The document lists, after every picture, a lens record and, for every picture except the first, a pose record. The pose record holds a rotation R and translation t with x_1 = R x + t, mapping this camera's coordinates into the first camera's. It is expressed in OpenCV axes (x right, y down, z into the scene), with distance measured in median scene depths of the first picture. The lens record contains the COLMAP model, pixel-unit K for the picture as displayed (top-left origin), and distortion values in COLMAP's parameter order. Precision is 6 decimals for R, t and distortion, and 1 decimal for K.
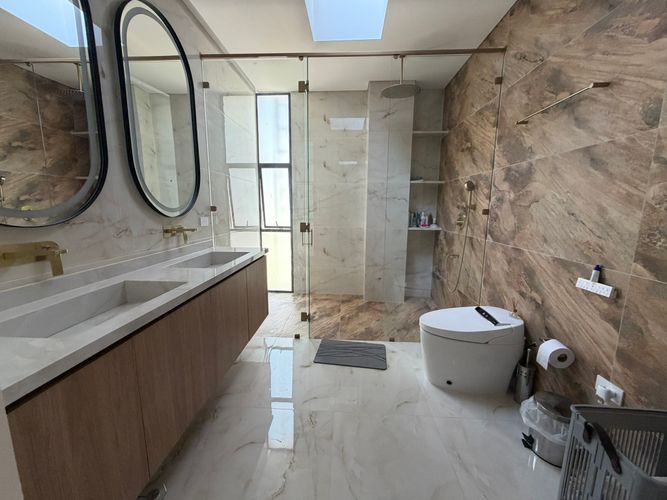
lens RADIAL K [[265.2, 0, 331.6], [0, 265.2, 249.2], [0, 0, 1]] dist [0.001953, 0.000488]
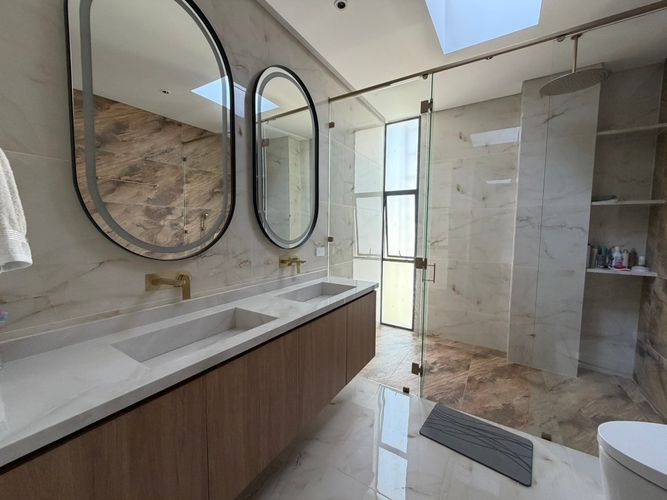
lens RADIAL K [[265.2, 0, 333.9], [0, 265.2, 249.0], [0, 0, 1]] dist [0.001953, 0.000488]
pose [[0.874611, 0.038634, -0.483283, 0.060552], [-0.079910, 0.994674, -0.065100, -0.045468], [0.478194, 0.095556, 0.873040, 0.101191]]
